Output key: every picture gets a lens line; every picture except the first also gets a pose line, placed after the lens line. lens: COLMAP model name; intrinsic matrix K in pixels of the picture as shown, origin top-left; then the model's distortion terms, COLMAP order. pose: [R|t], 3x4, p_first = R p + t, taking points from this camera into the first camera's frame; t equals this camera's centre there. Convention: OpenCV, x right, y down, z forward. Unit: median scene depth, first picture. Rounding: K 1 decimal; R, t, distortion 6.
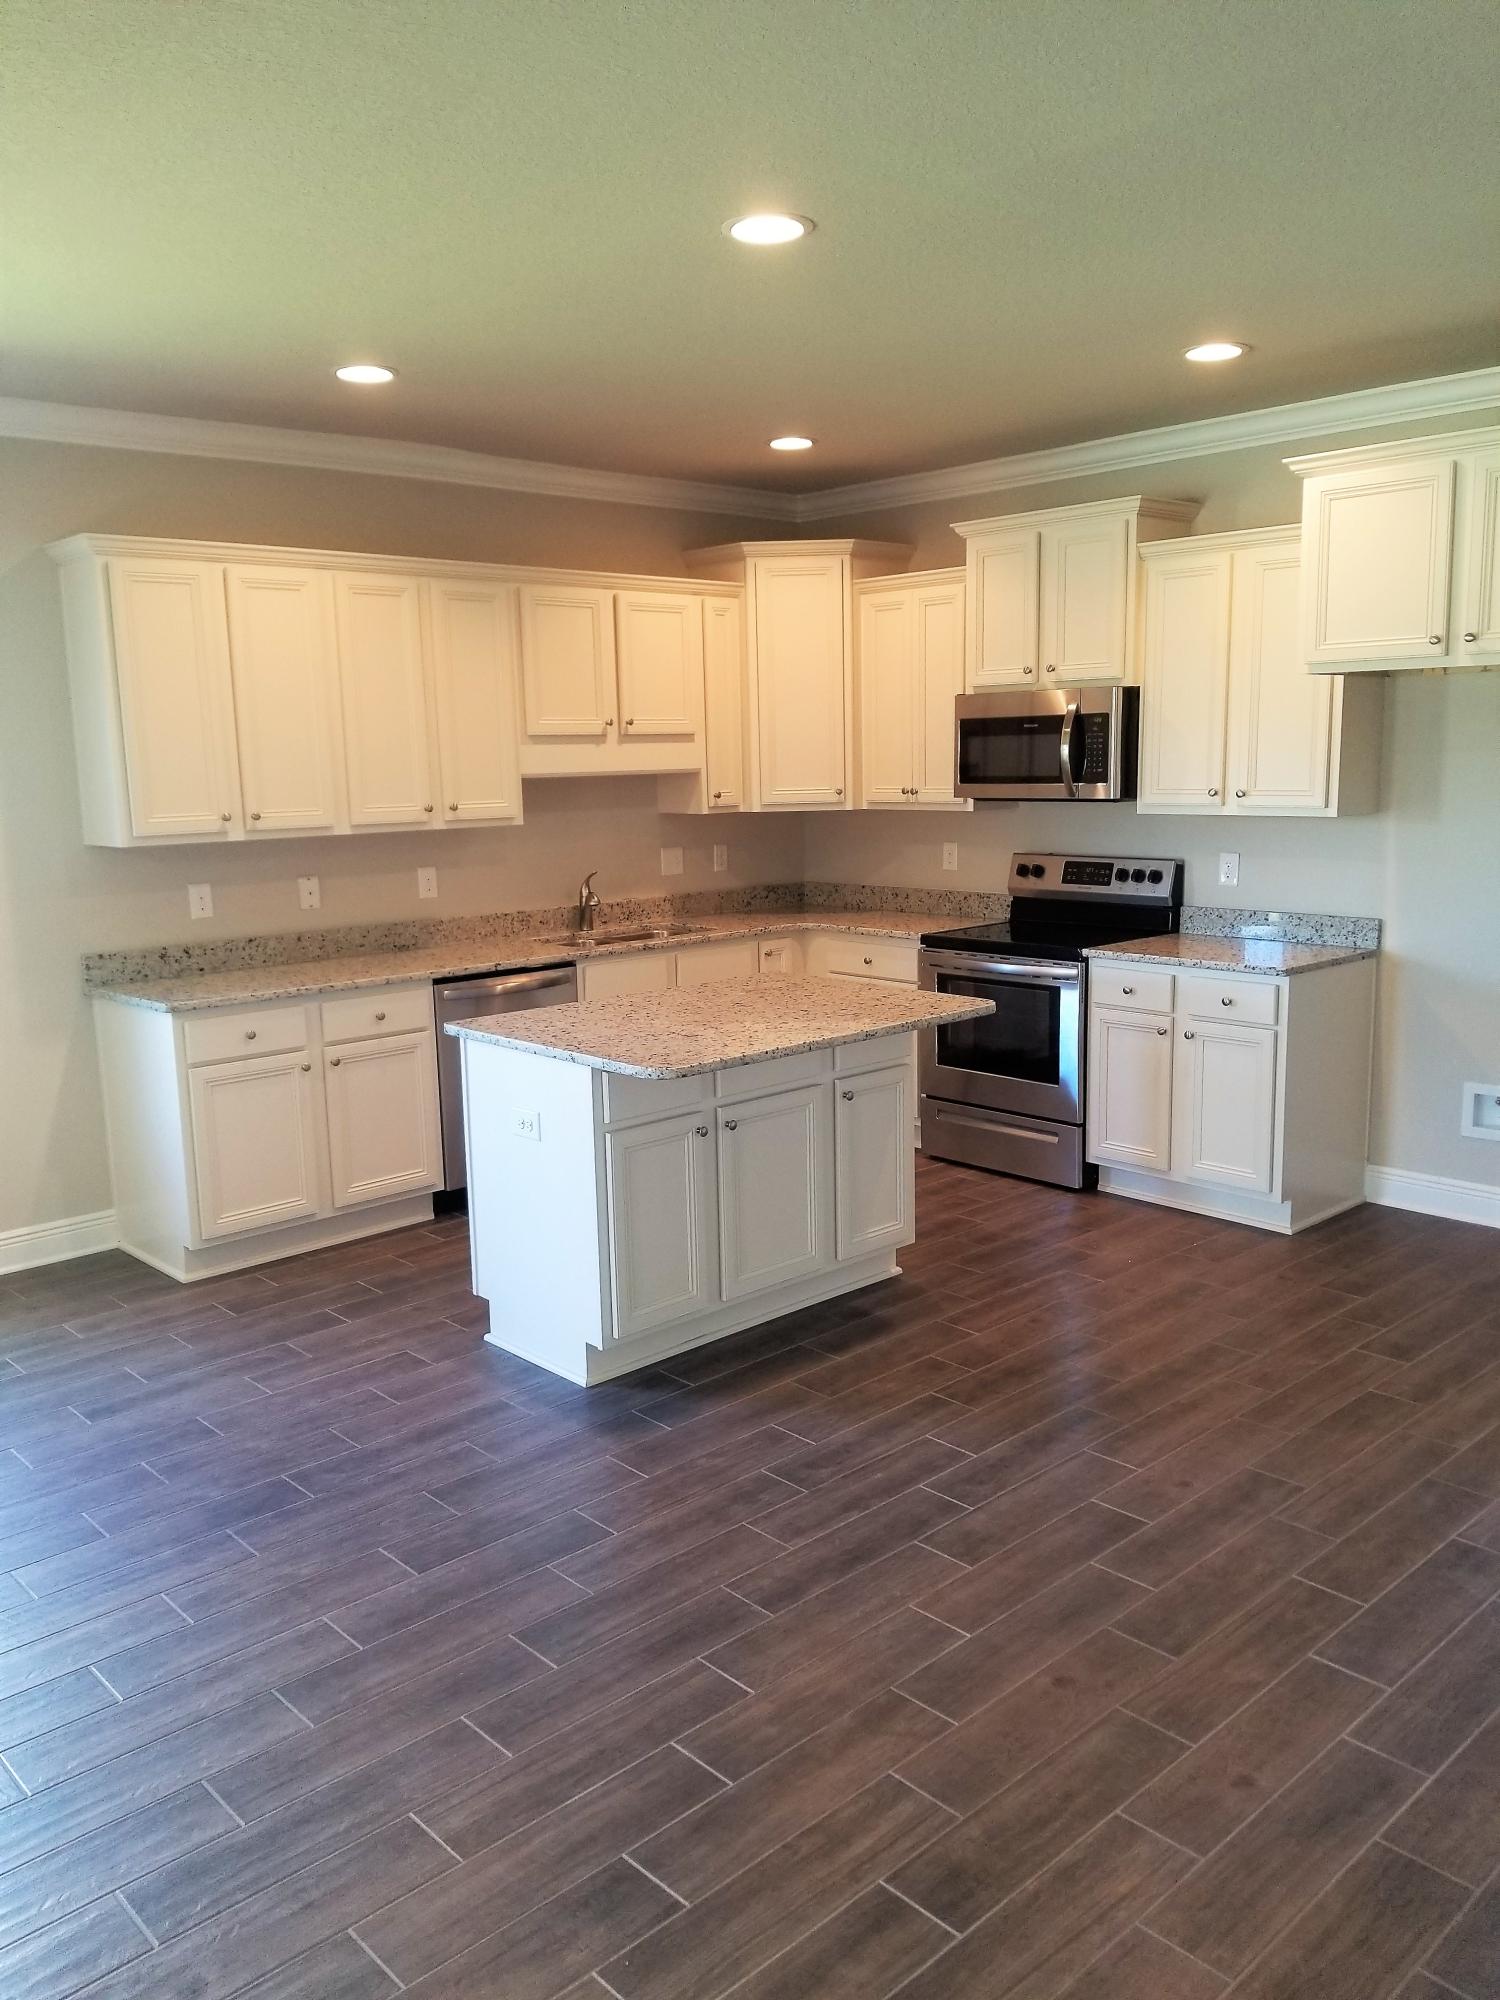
lens RADIAL K [[1574.4, 0, 760.1], [0, 1574.4, 1005.5], [0, 0, 1]] dist [0.112188, -0.178225]
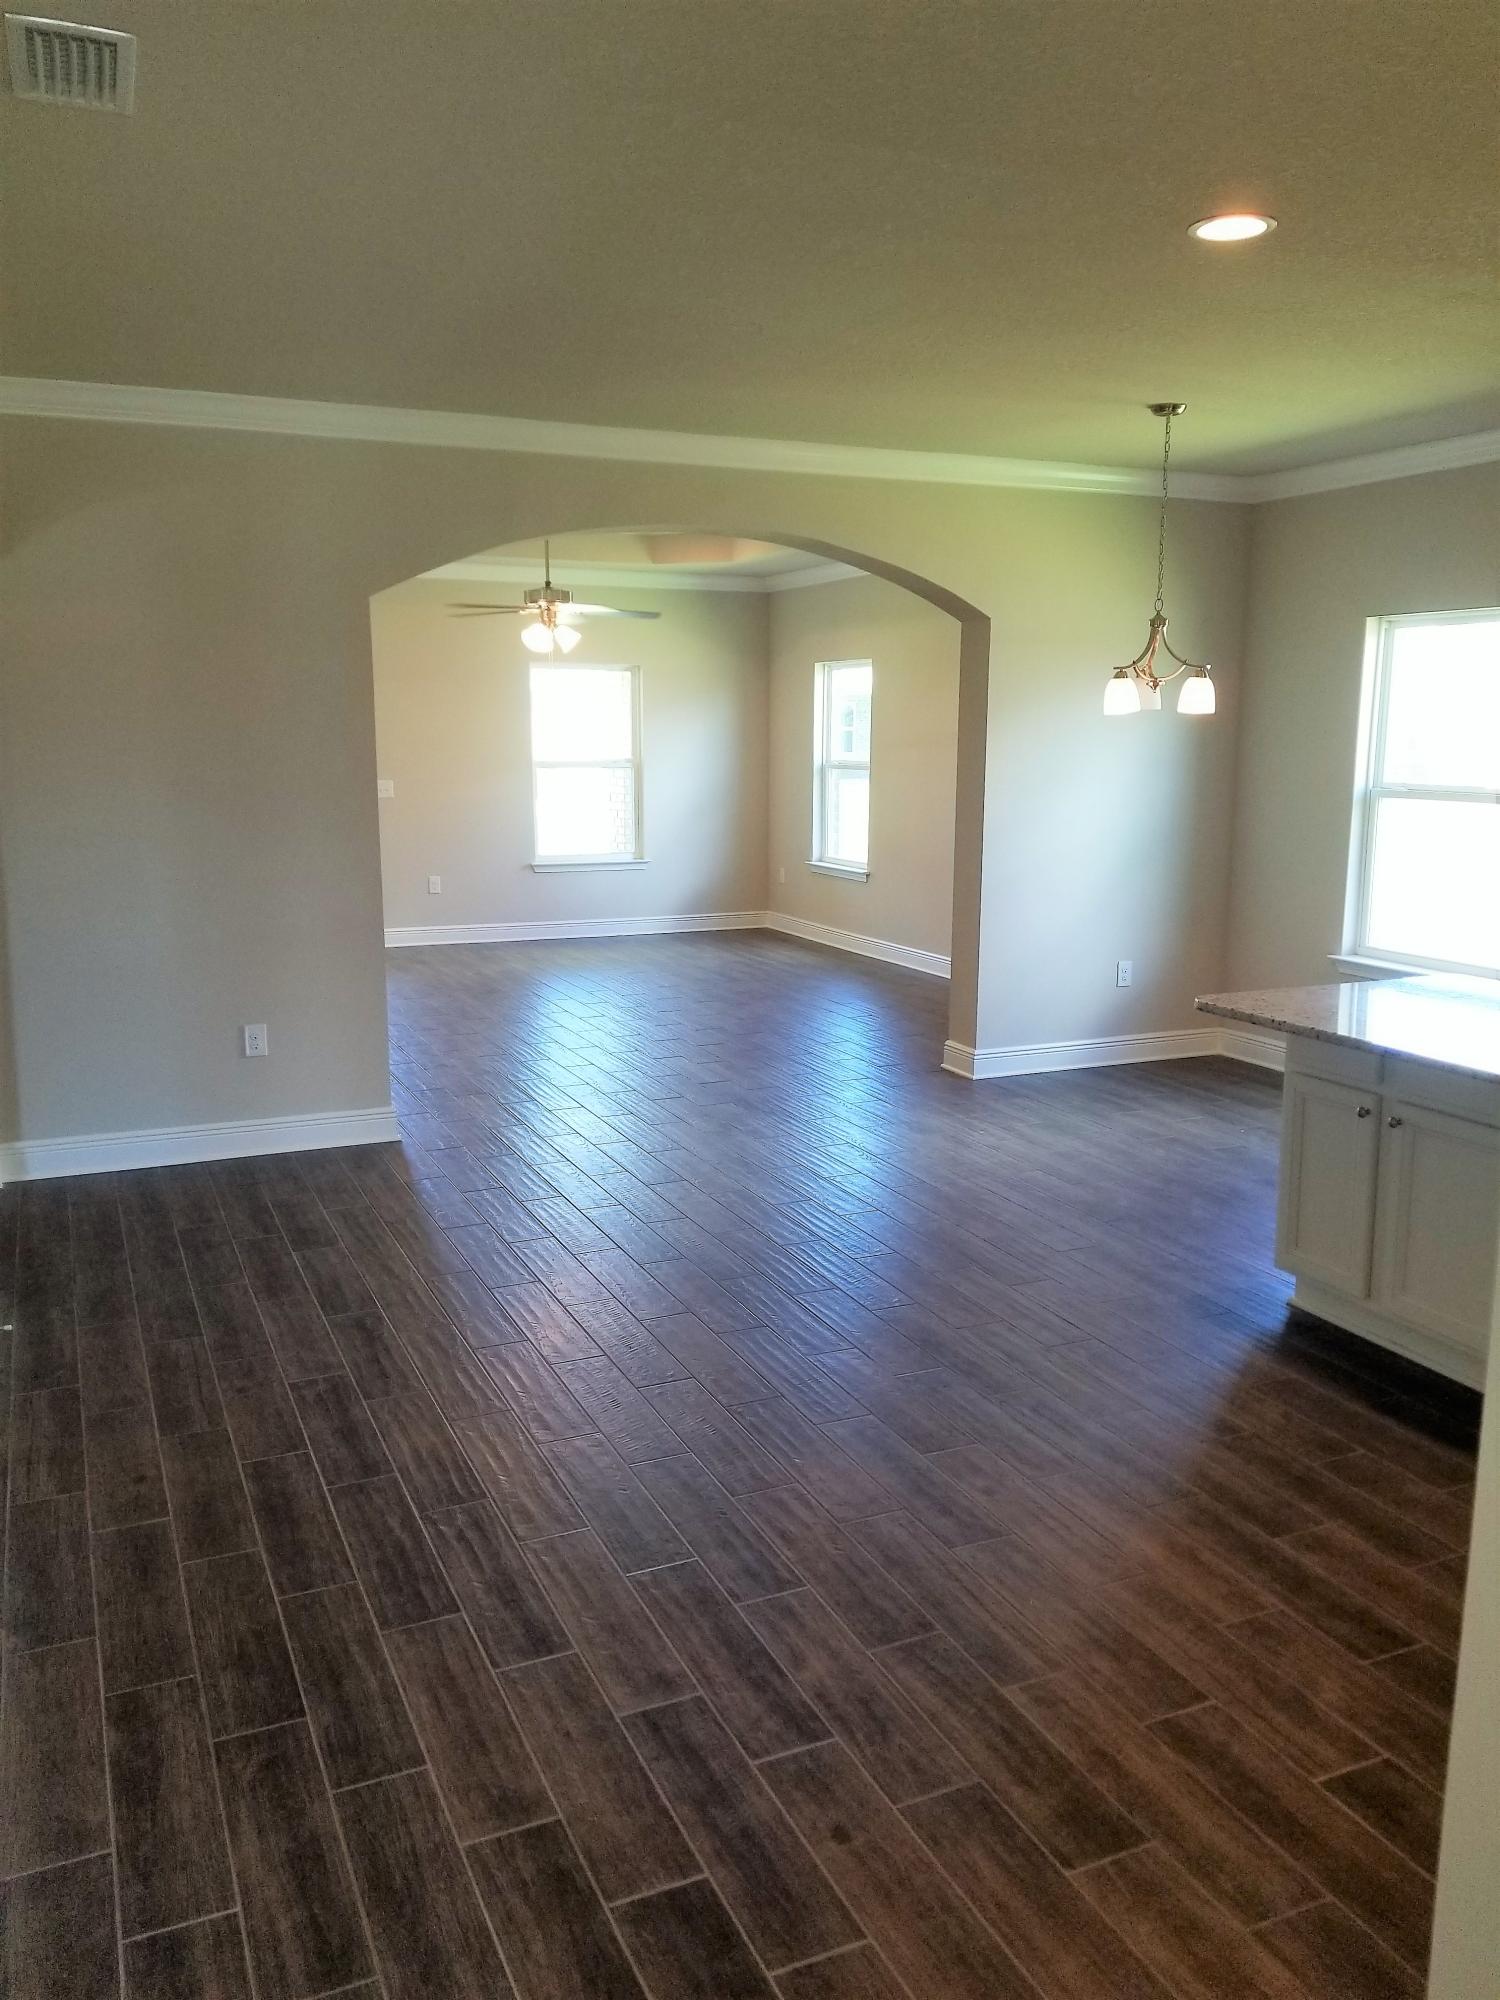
lens RADIAL K [[1576.7, 0, 760.5], [0, 1576.7, 1025.1], [0, 0, 1]] dist [0.058914, -0.082954]
pose [[-0.324326, 0.199909, -0.924580, 0.918237], [-0.147527, 0.954765, 0.258185, -0.159156], [0.934371, 0.220137, -0.280163, 0.867240]]
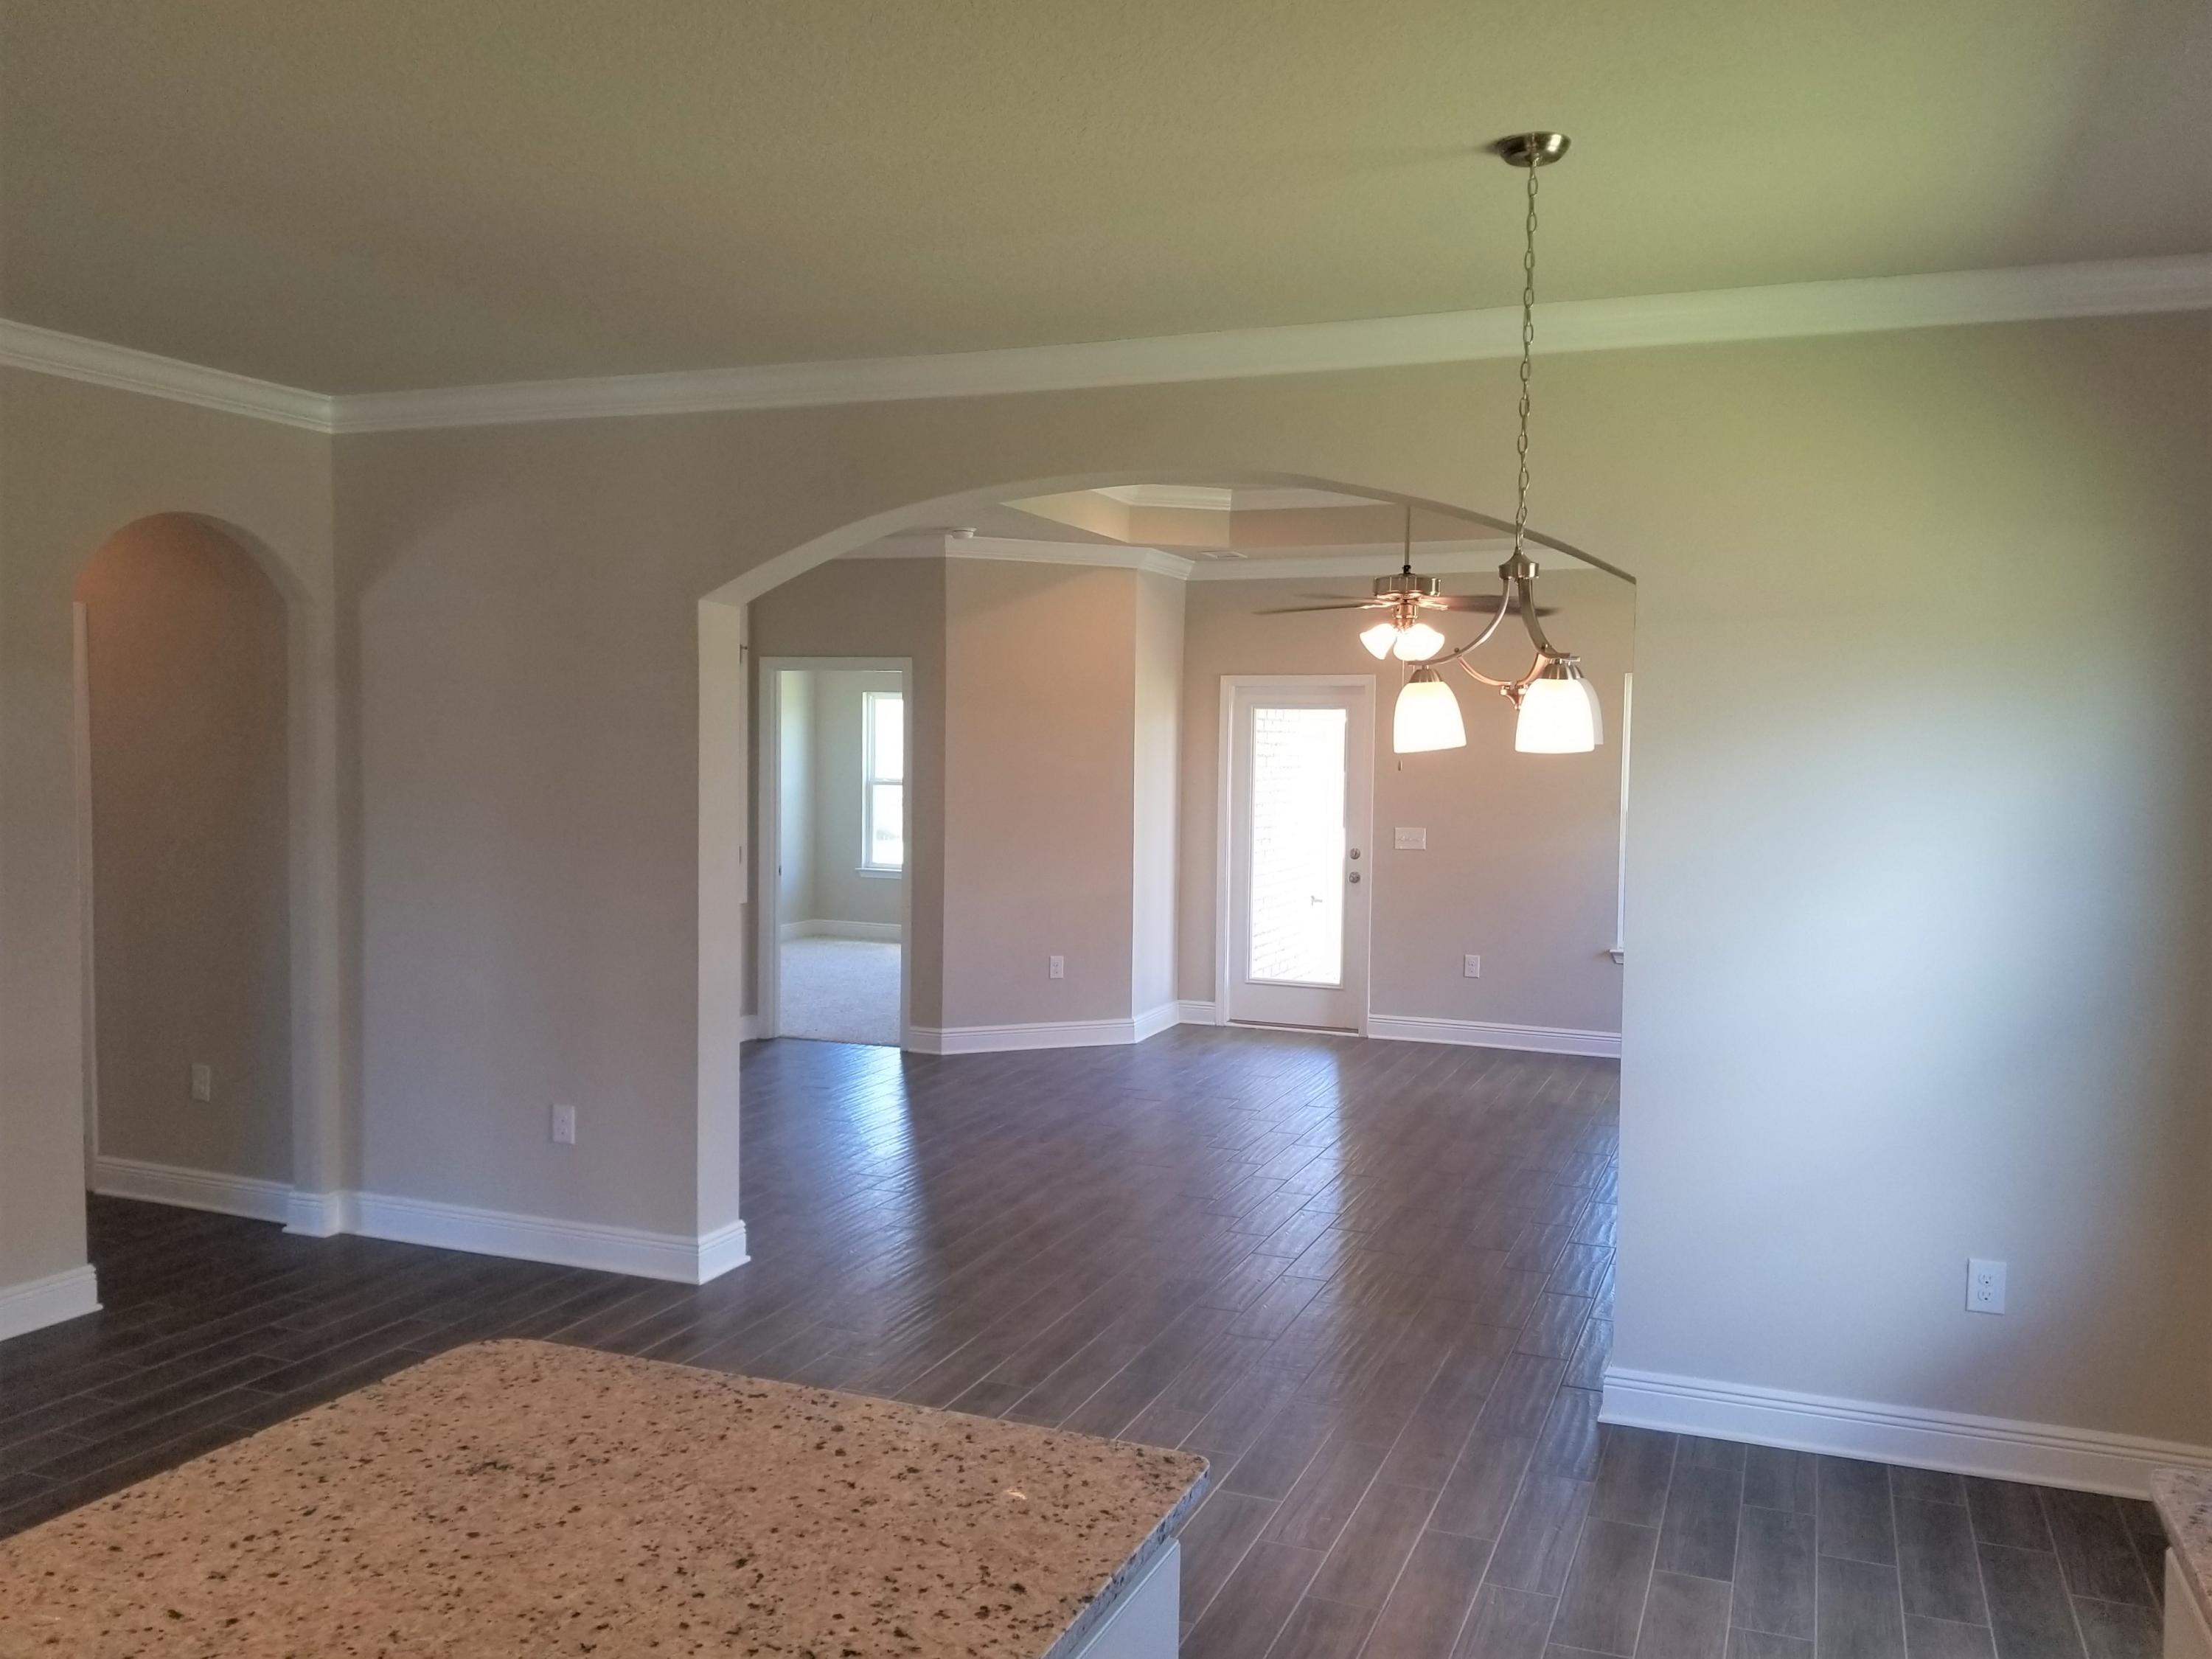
lens RADIAL K [[1804.0, 0, 1106.0], [0, 1804.0, 829.5], [0, 0, 1]] dist [-0.004435, -0.003696]
pose [[-0.906152, 0.030182, -0.421873, -0.001420], [-0.063077, 0.976652, 0.205359, -0.223672], [0.418221, 0.212697, -0.883092, 1.329967]]
